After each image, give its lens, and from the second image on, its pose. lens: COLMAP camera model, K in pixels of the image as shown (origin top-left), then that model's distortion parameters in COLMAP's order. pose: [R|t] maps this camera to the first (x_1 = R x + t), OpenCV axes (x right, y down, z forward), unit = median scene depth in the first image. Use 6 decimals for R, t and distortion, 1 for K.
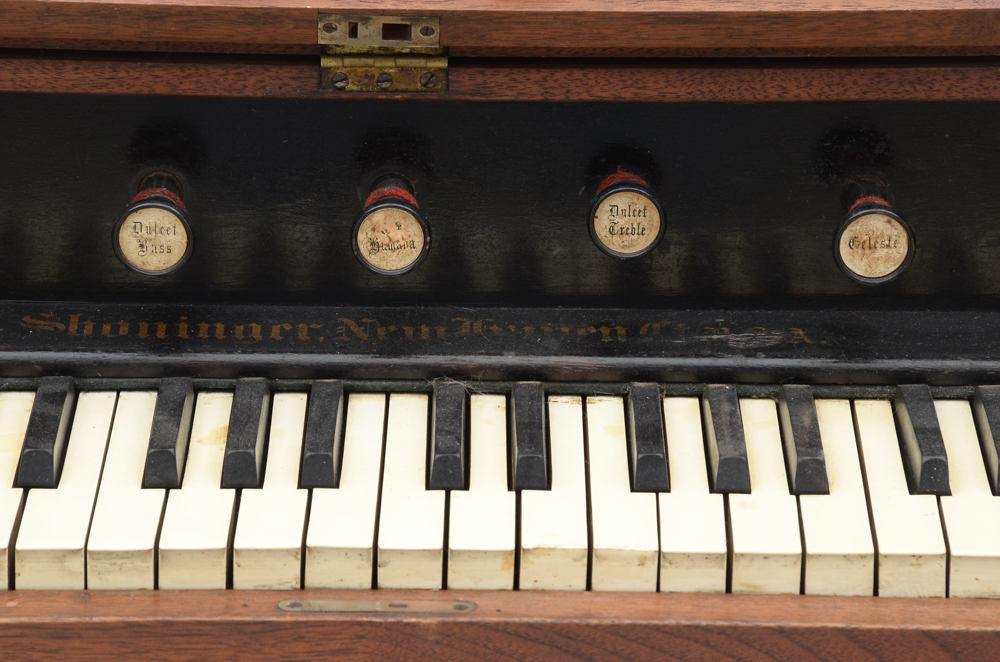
lens RADIAL K [[5823.6, 0, 506.8], [0, 5823.6, 383.9], [0, 0, 1]] dist [2.880988, 0.000000]
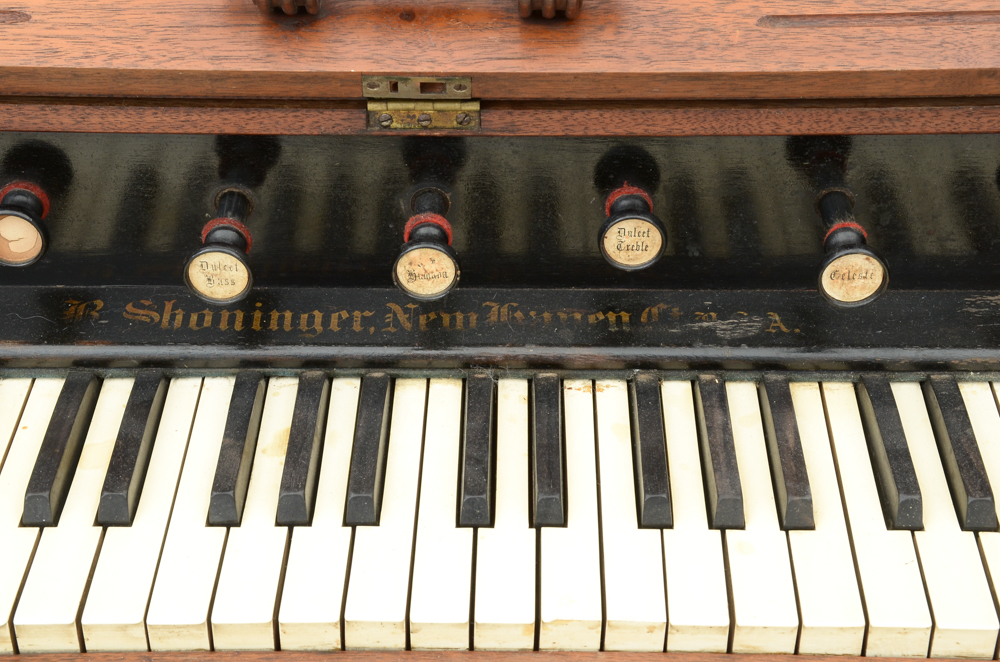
lens RADIAL K [[1941.4, 0, 465.4], [0, 1941.4, 372.8], [0, 0, 1]] dist [0.342422, 0.000000]
pose [[0.999574, 0.010513, -0.027225, -0.002067], [-0.001901, 0.954344, 0.298703, -0.118181], [0.029122, -0.298524, 0.953958, 0.626955]]
